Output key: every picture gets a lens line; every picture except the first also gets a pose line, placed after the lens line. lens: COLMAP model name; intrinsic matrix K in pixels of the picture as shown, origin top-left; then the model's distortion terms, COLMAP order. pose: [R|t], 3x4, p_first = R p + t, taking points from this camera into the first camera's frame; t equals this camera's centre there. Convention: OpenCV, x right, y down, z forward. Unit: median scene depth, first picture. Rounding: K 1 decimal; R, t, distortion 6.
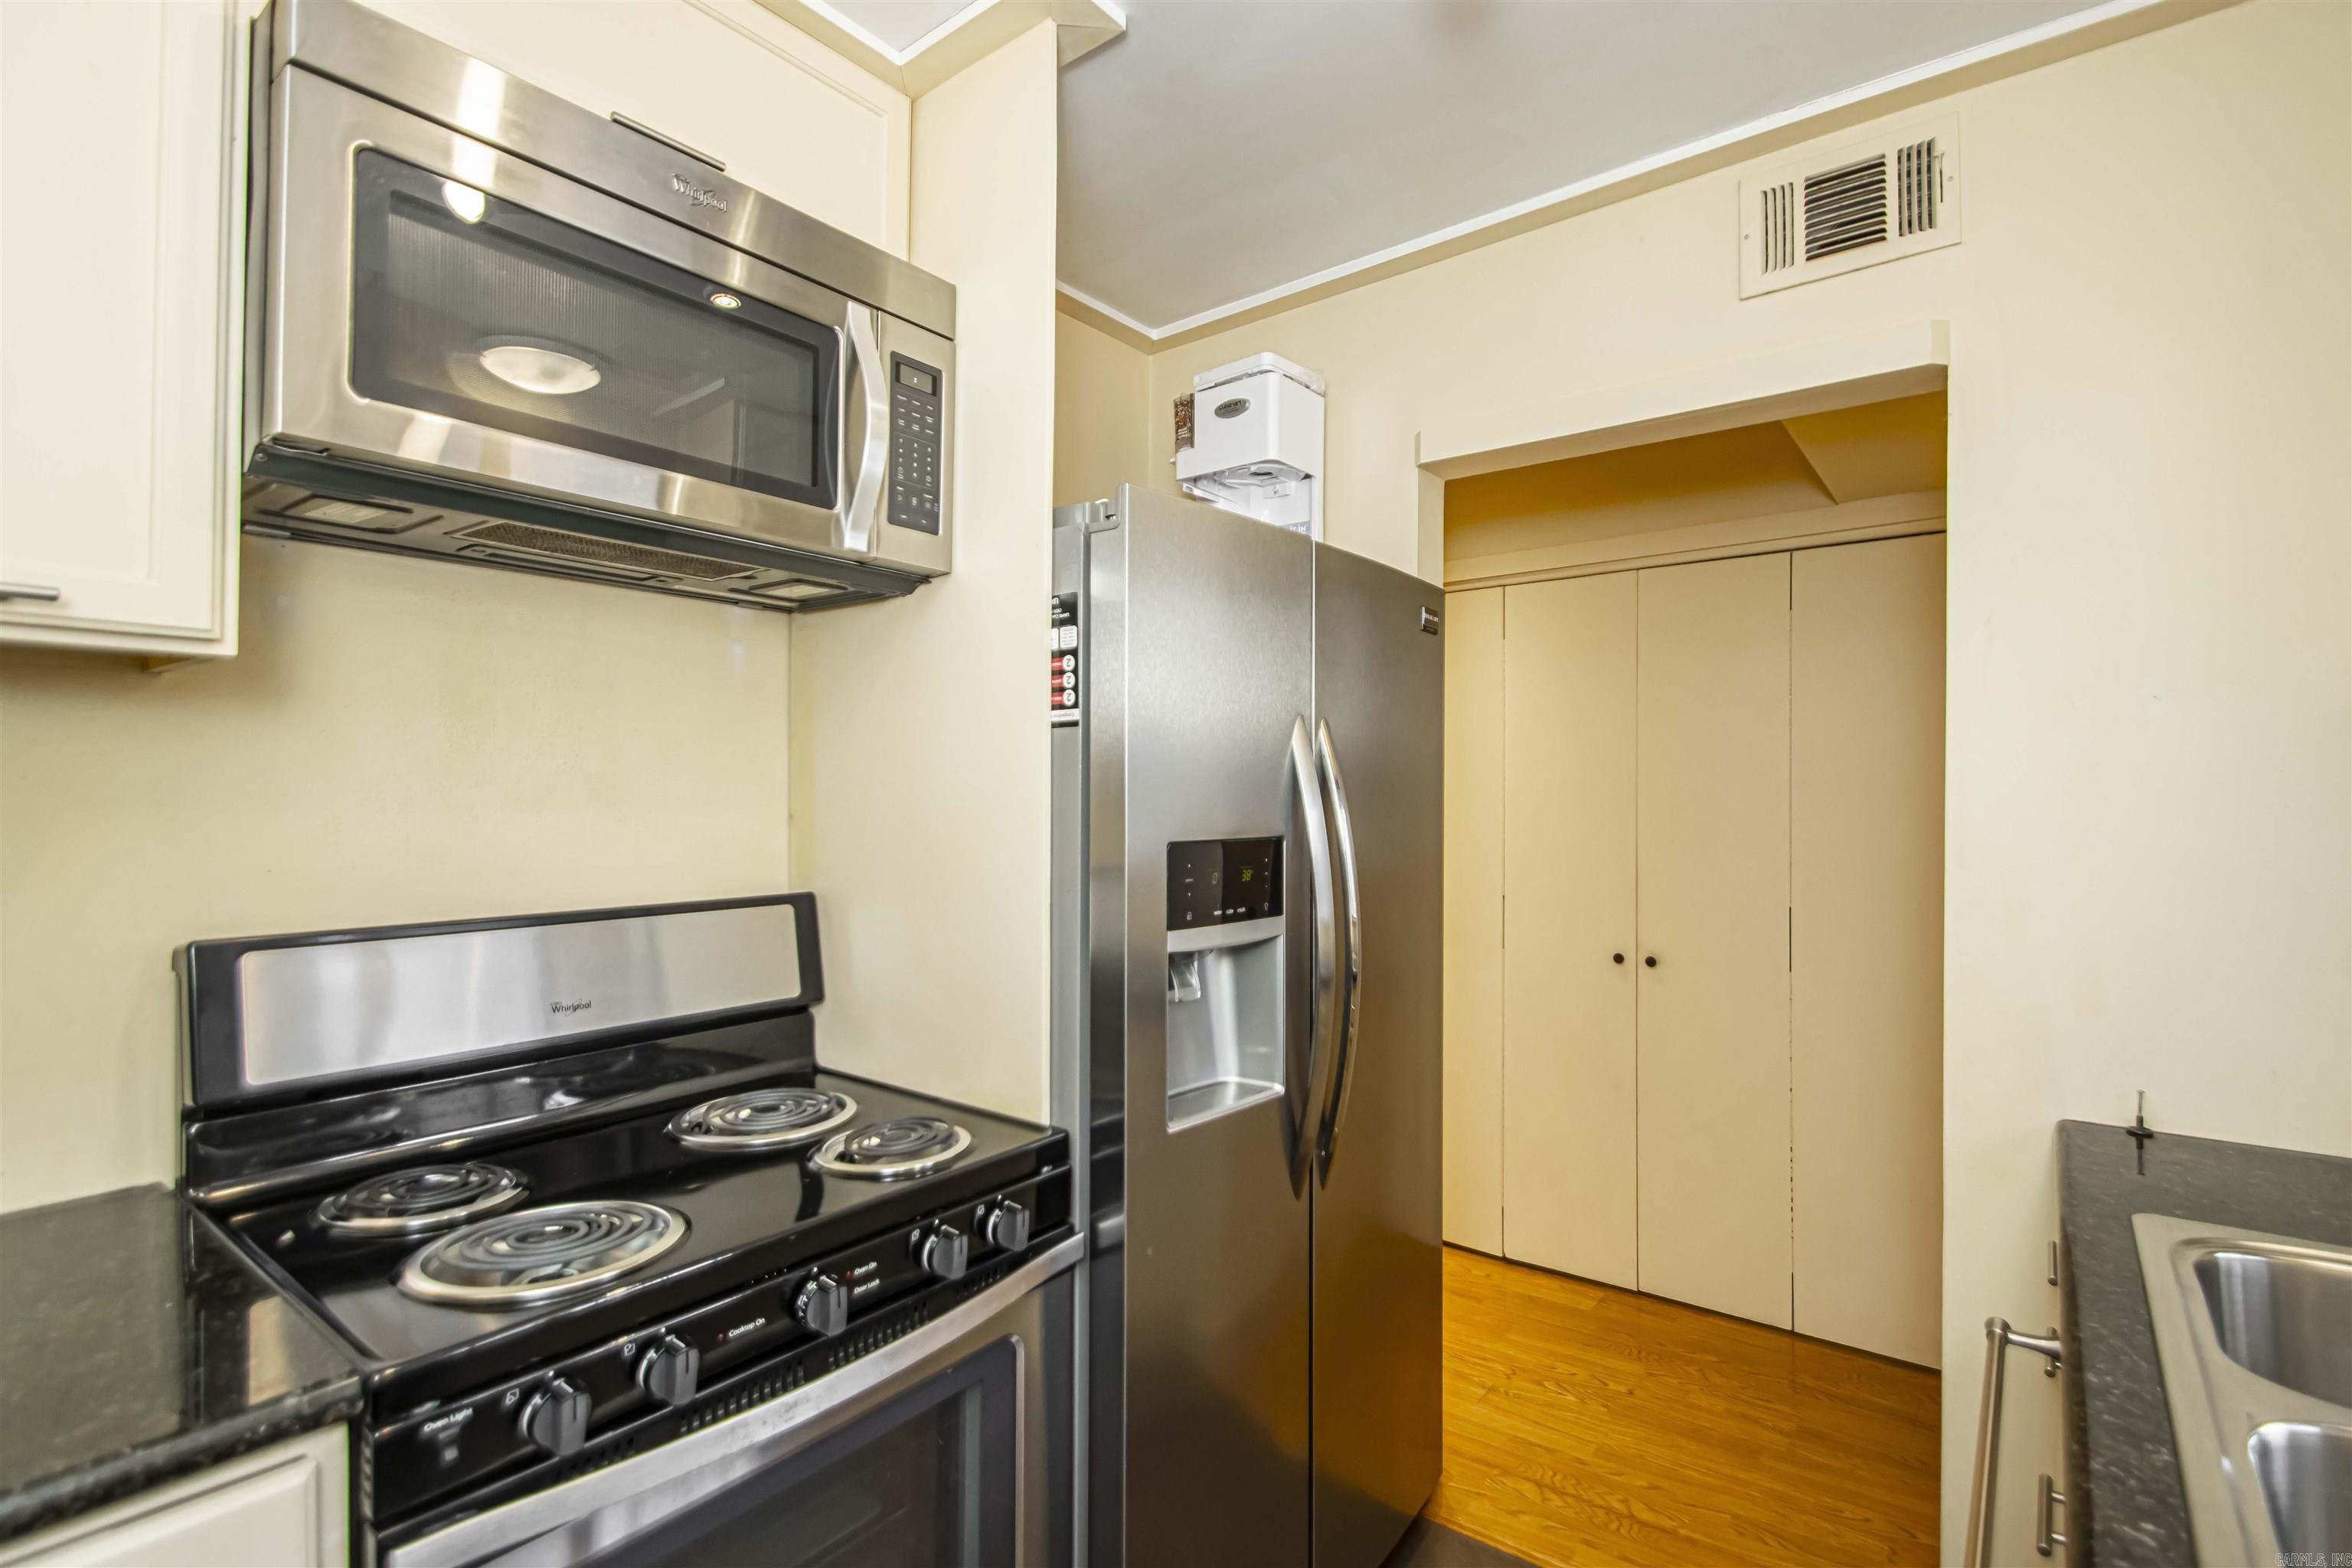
lens RADIAL K [[1107.2, 0, 1185.0], [0, 1107.2, 779.3], [0, 0, 1]] dist [0.036350, -0.024427]
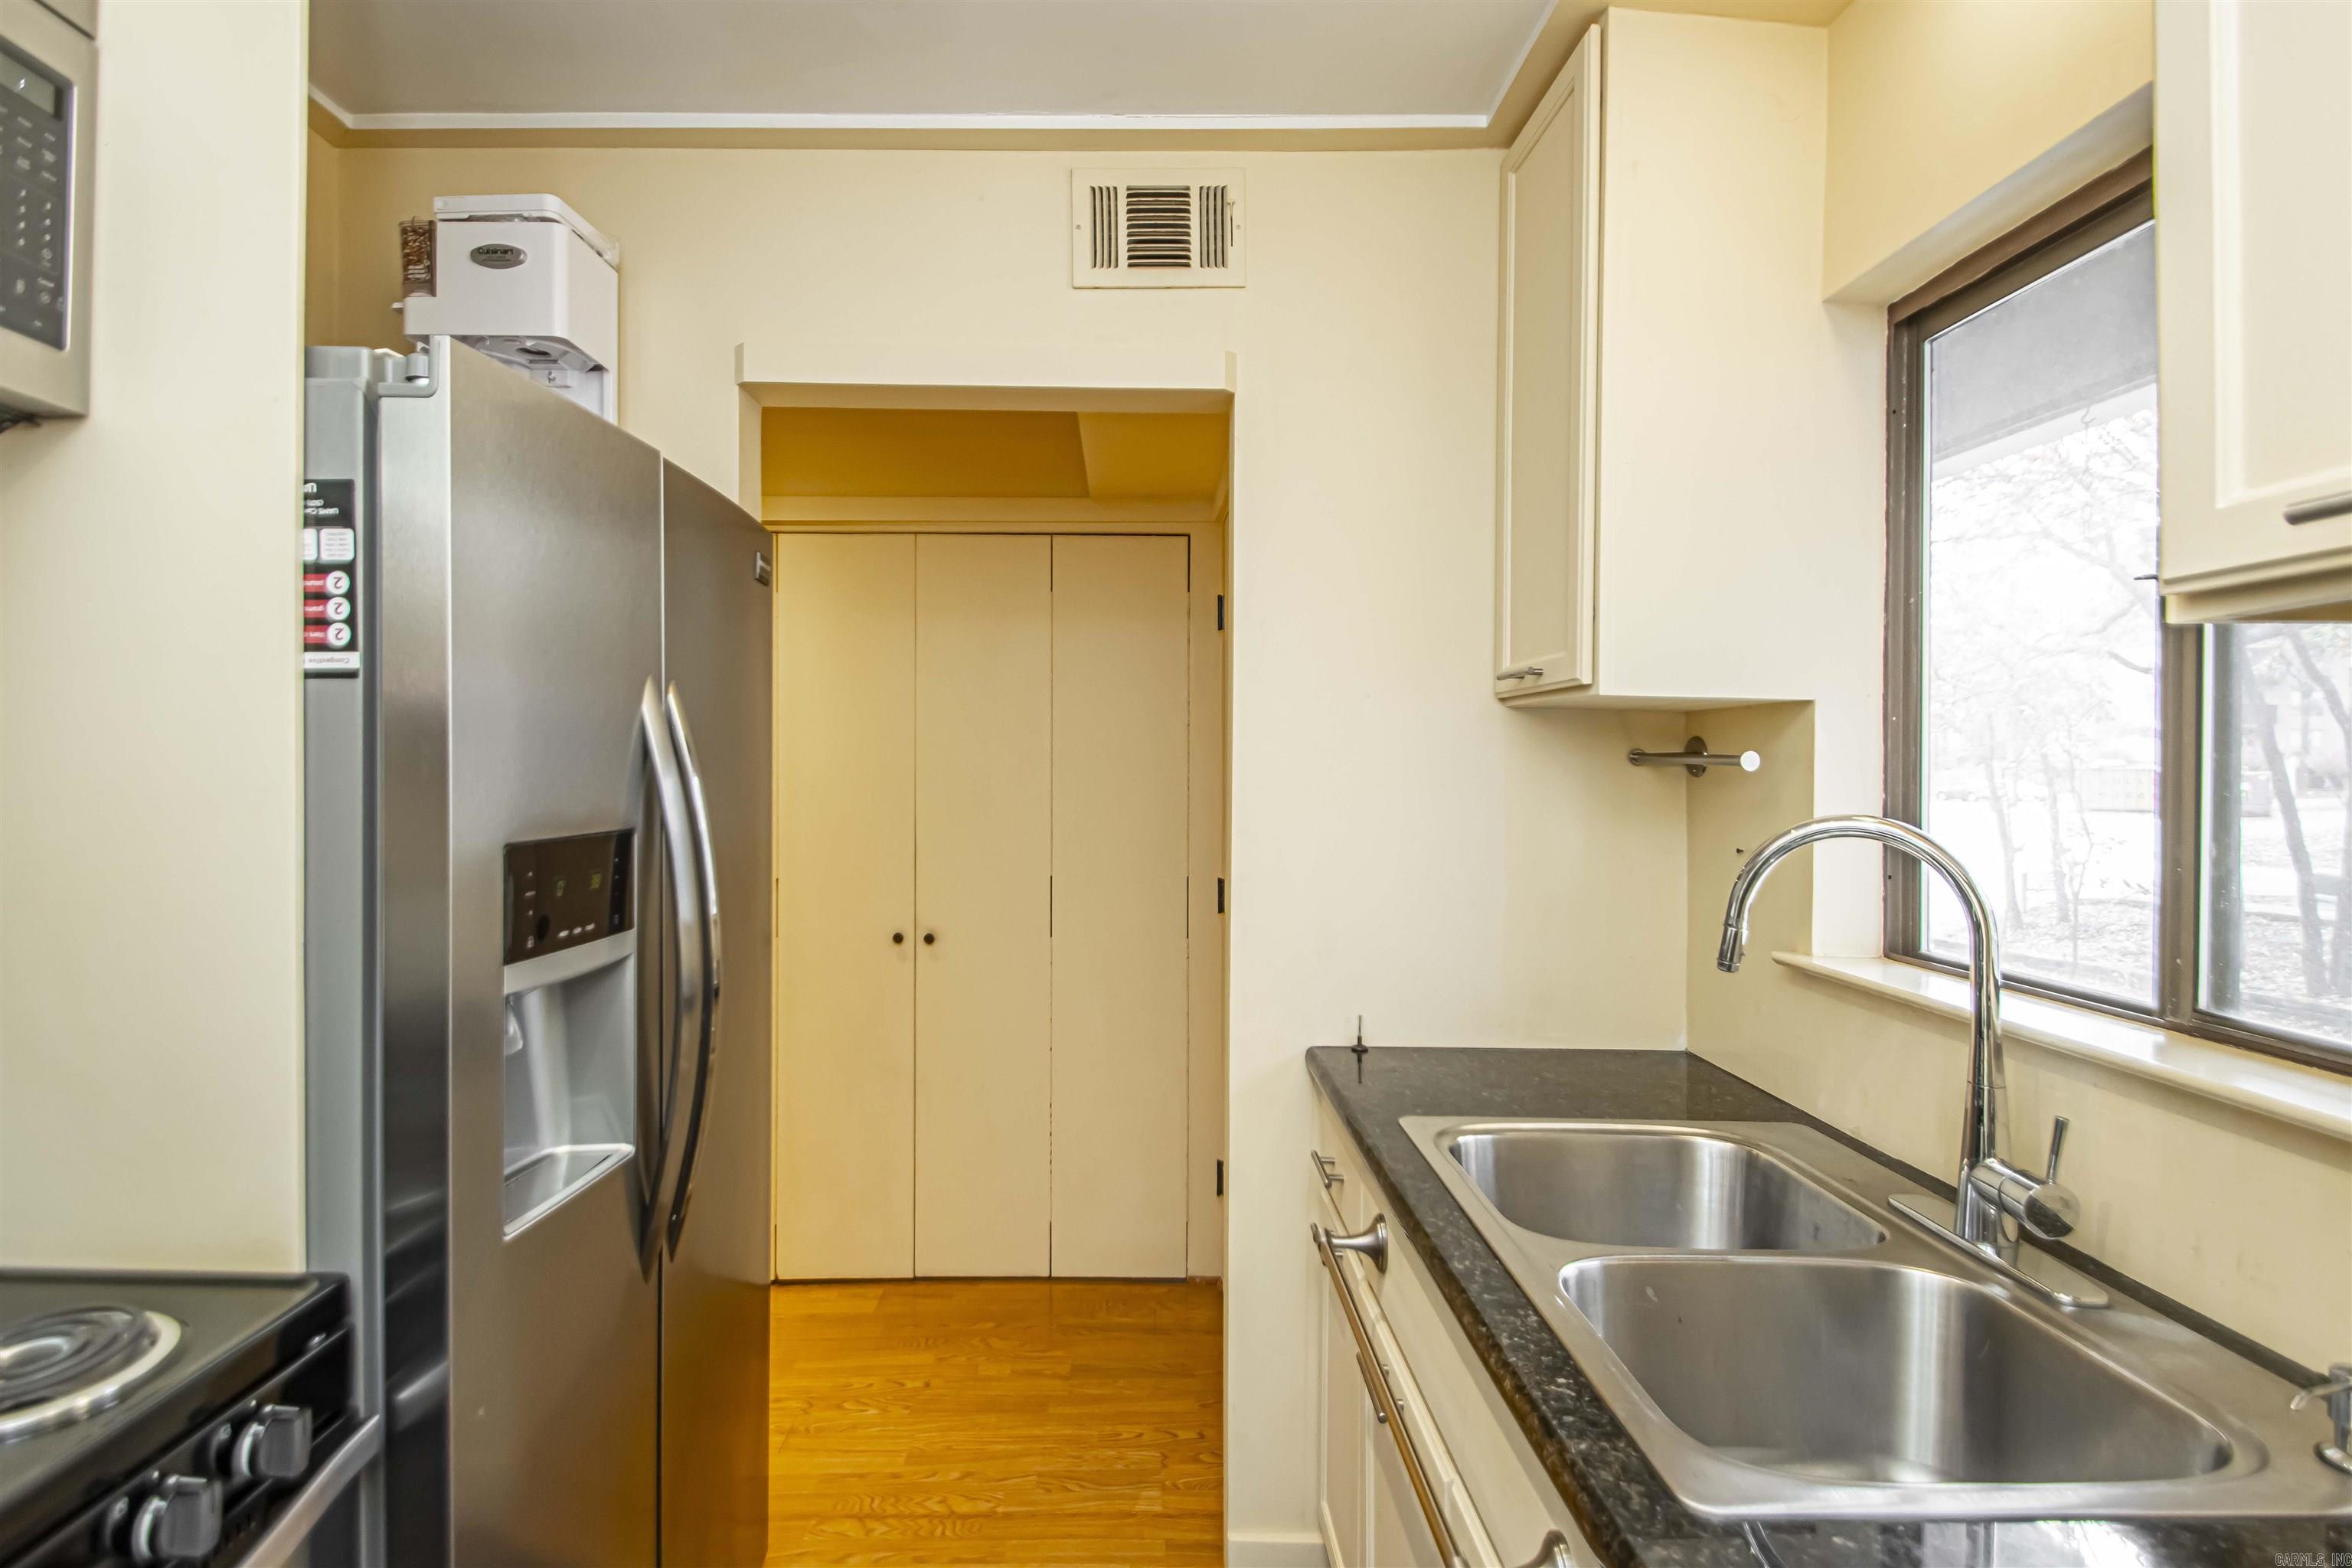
lens RADIAL K [[1193.5, 0, 1174.2], [0, 1193.5, 768.4], [0, 0, 1]] dist [0.046618, -0.028758]
pose [[0.792753, 0.005267, 0.609520, -0.101169], [-0.017407, 0.999750, 0.014001, -0.007910], [-0.609294, -0.021709, 0.792647, 0.069996]]
